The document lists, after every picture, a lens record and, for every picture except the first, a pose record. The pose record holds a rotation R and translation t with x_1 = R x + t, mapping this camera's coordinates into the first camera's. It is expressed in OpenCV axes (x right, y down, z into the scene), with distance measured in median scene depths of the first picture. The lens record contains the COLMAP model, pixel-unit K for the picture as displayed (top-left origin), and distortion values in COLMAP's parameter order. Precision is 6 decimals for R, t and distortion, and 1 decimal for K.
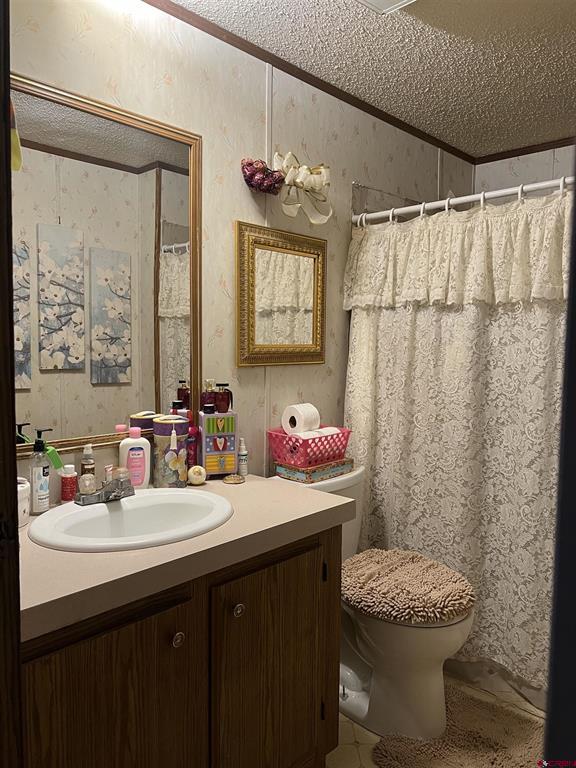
lens RADIAL K [[575.8, 0, 281.2], [0, 575.8, 382.9], [0, 0, 1]] dist [0.054555, -0.065680]
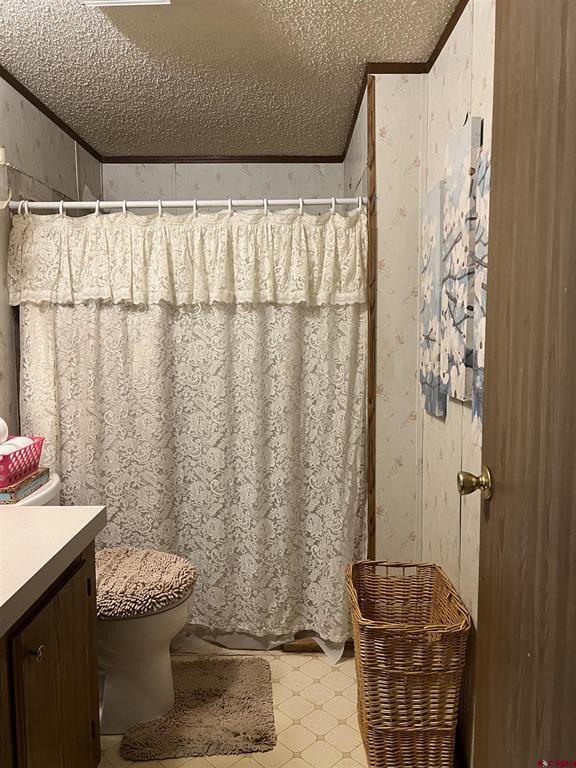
lens RADIAL K [[575.8, 0, 284.3], [0, 575.8, 383.0], [0, 0, 1]] dist [0.054555, -0.065680]
pose [[0.734685, -0.074893, 0.674262, -0.224290], [0.061518, 0.997148, 0.043727, -0.022501], [-0.675613, 0.009353, 0.737197, 0.052429]]
